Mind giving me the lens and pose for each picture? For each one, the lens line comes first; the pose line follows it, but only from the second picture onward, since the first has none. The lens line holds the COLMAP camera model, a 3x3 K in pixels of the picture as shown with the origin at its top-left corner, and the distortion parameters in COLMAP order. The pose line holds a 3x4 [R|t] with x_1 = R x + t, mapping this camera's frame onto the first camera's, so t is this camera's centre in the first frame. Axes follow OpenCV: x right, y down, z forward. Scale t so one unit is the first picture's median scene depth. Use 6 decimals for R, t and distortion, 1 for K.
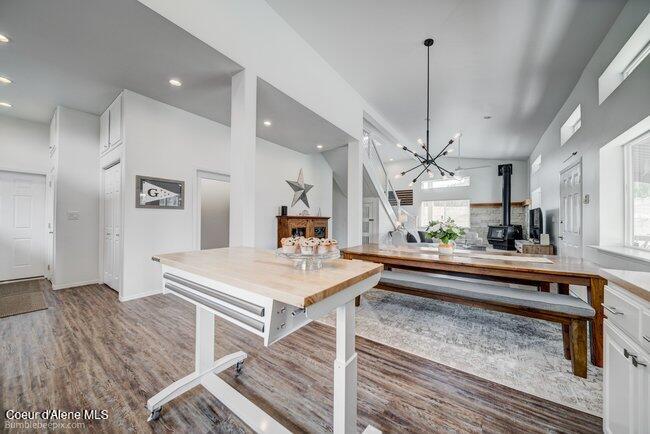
lens RADIAL K [[227.4, 0, 325.5], [0, 227.4, 218.7], [0, 0, 1]] dist [0.000815, -0.000172]
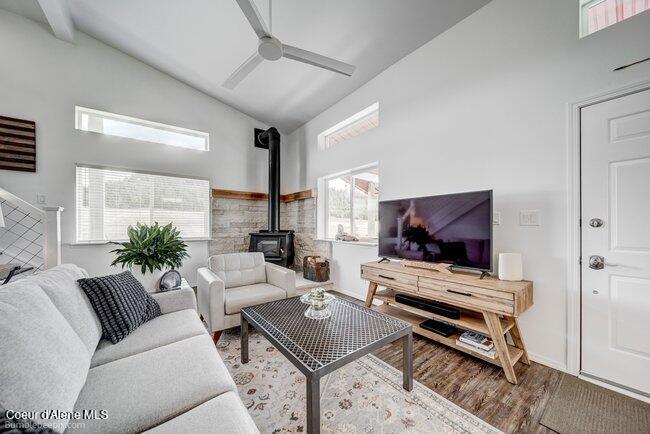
lens RADIAL K [[227.4, 0, 326.2], [0, 227.4, 222.5], [0, 0, 1]] dist [0.000815, -0.000172]
pose [[0.275577, -0.005905, 0.961261, 0.245009], [-0.006105, 0.999950, 0.007893, -0.000210], [-0.961260, -0.008043, 0.275527, 0.659585]]
